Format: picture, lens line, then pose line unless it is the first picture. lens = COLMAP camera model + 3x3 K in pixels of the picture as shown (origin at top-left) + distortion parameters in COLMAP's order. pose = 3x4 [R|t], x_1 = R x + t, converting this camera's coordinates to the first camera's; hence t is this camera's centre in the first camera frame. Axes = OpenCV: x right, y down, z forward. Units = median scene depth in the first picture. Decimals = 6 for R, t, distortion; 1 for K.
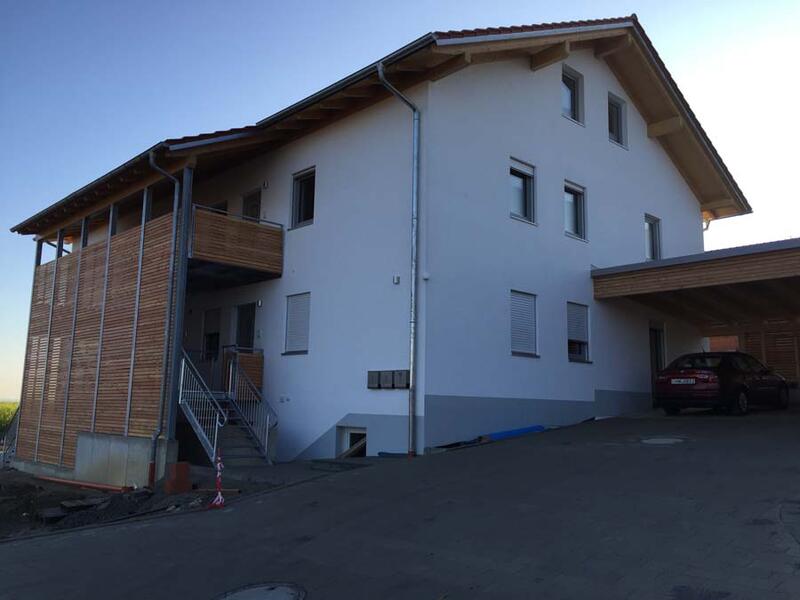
lens RADIAL K [[681.3, 0, 416.5], [0, 681.3, 298.8], [0, 0, 1]] dist [0.085922, -0.119448]
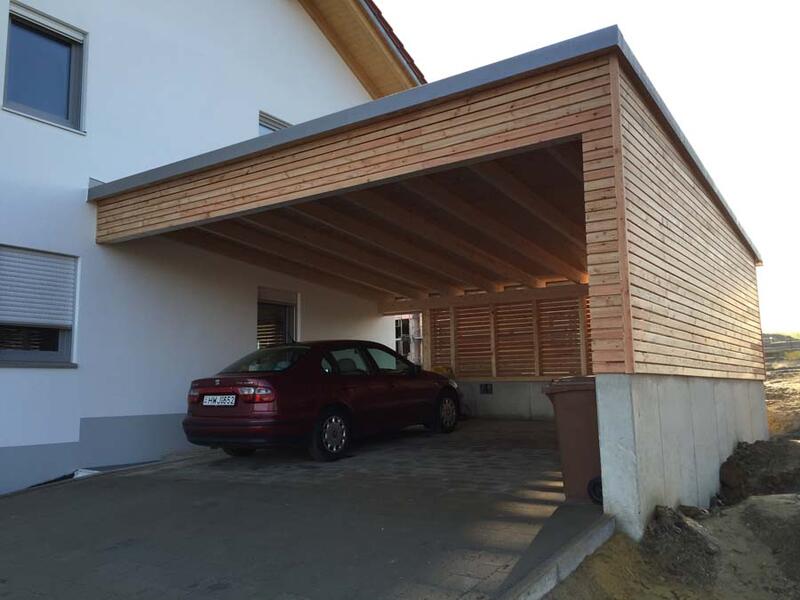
lens RADIAL K [[681.3, 0, 416.5], [0, 681.3, 298.8], [0, 0, 1]] dist [0.085922, -0.119448]
pose [[0.978792, -0.000708, 0.204857, 0.396596], [-0.003893, 0.999749, 0.022053, 0.029990], [-0.204821, -0.022383, 0.978543, 0.438514]]
